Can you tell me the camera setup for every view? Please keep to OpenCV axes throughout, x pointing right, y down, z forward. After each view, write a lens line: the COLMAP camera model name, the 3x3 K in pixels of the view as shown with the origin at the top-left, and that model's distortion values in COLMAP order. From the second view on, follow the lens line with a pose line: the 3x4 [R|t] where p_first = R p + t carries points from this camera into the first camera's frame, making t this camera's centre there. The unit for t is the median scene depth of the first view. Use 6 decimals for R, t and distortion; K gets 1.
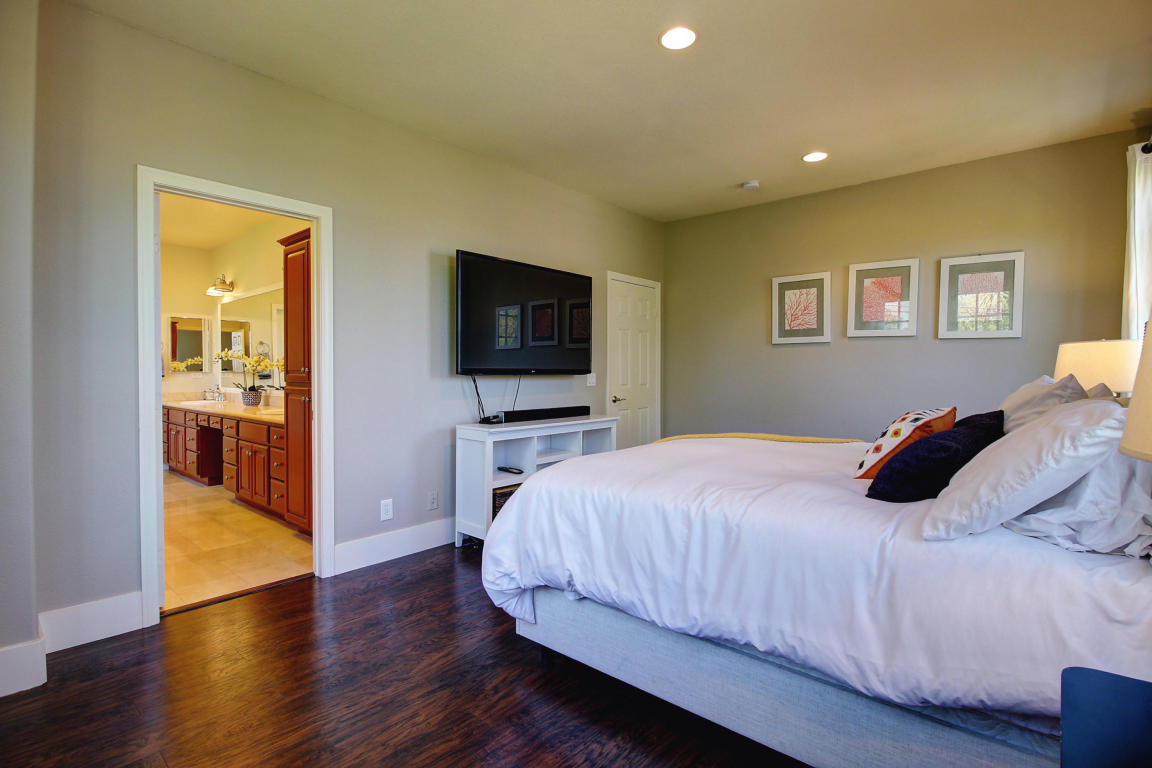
lens RADIAL K [[554.9, 0, 576.0], [0, 554.9, 381.3], [0, 0, 1]] dist [-0.003801, -0.003099]
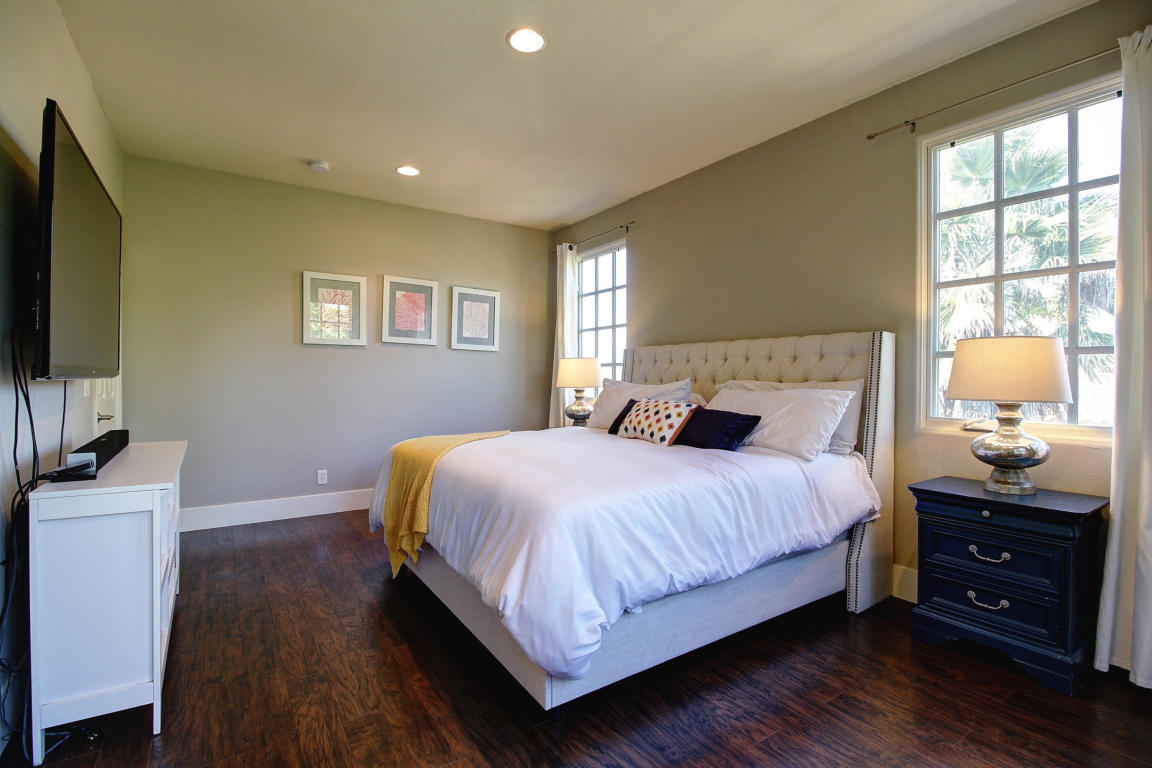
lens RADIAL K [[536.8, 0, 572.4], [0, 536.8, 381.1], [0, 0, 1]] dist [-0.005863, -0.009635]
pose [[0.250072, -0.008133, 0.968193, -0.949685], [0.013055, 0.999902, 0.005028, -0.014044], [-0.968139, 0.011382, 0.250154, 0.891323]]
